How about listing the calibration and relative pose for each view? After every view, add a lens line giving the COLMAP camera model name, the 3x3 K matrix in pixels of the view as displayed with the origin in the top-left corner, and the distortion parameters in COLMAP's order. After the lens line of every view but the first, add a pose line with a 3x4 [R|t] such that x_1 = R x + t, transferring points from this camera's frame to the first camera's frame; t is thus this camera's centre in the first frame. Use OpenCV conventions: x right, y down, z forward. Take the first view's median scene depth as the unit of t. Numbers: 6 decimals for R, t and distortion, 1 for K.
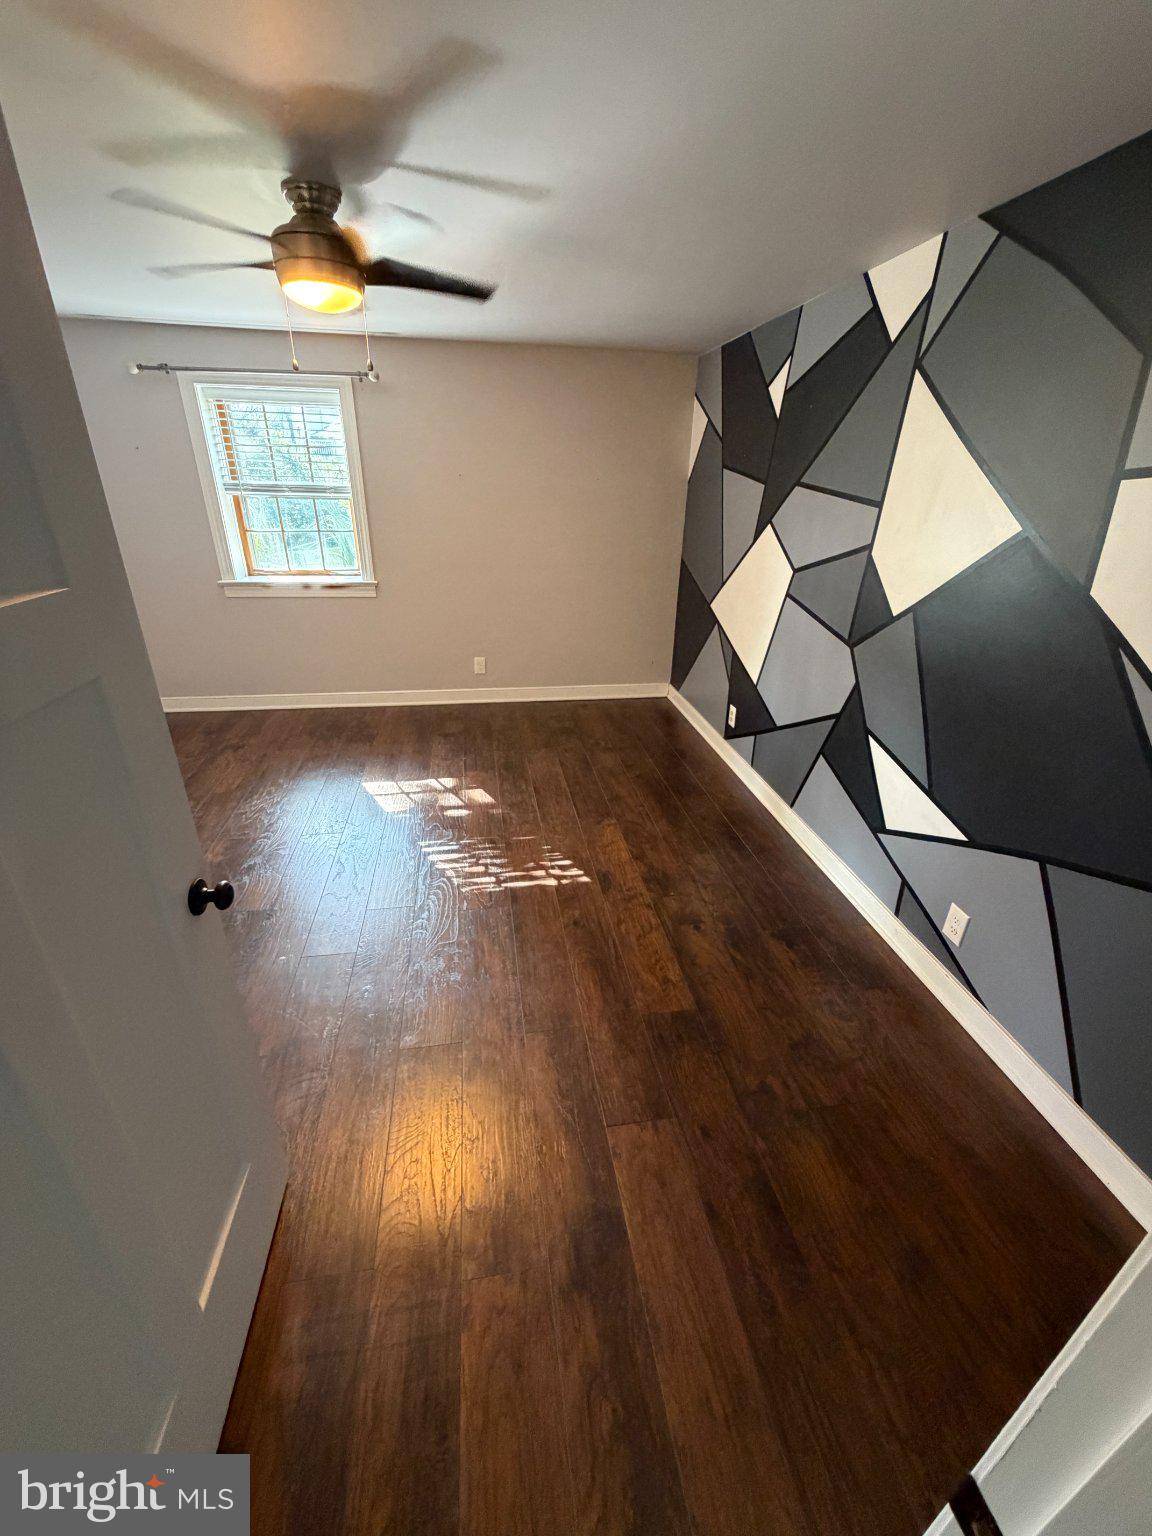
lens RADIAL K [[611.1, 0, 574.3], [0, 611.1, 765.9], [0, 0, 1]] dist [-0.000233, -0.000484]
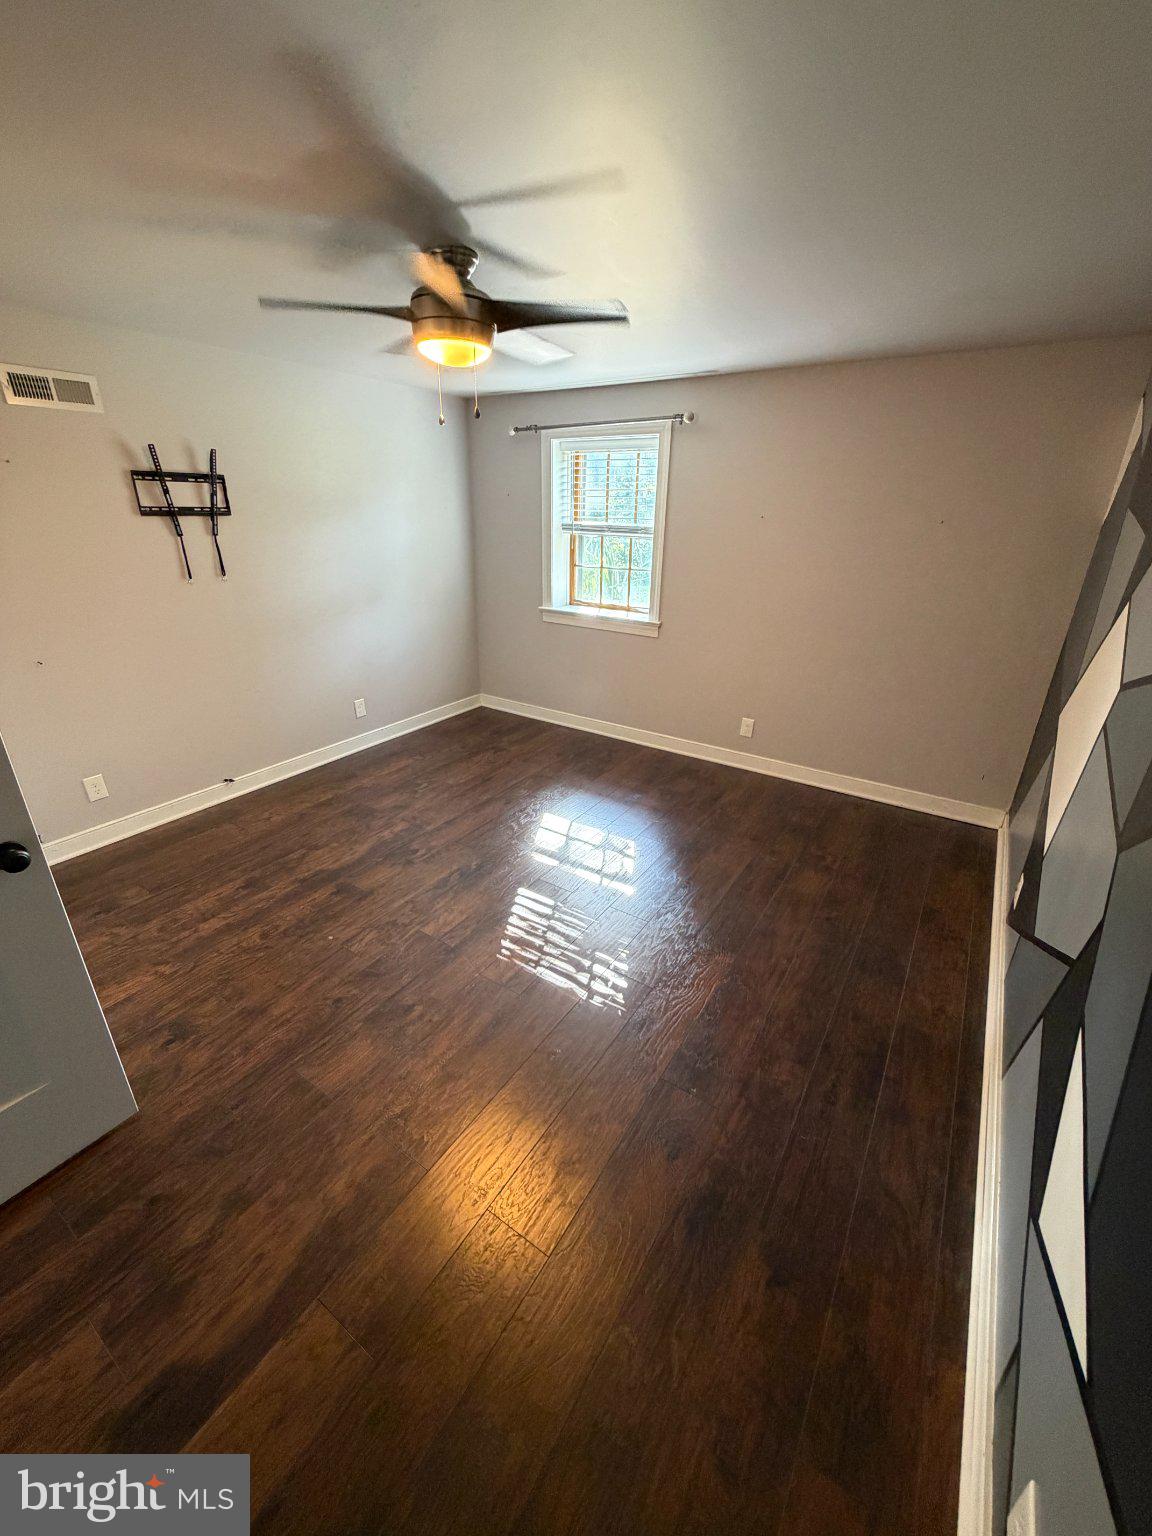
lens RADIAL K [[611.1, 0, 574.3], [0, 611.1, 765.9], [0, 0, 1]] dist [-0.000233, -0.000484]
pose [[0.736699, 0.256195, -0.625811, 0.259470], [-0.288452, 0.956090, 0.051842, -0.096715], [0.611613, 0.142324, 0.778250, 0.192857]]
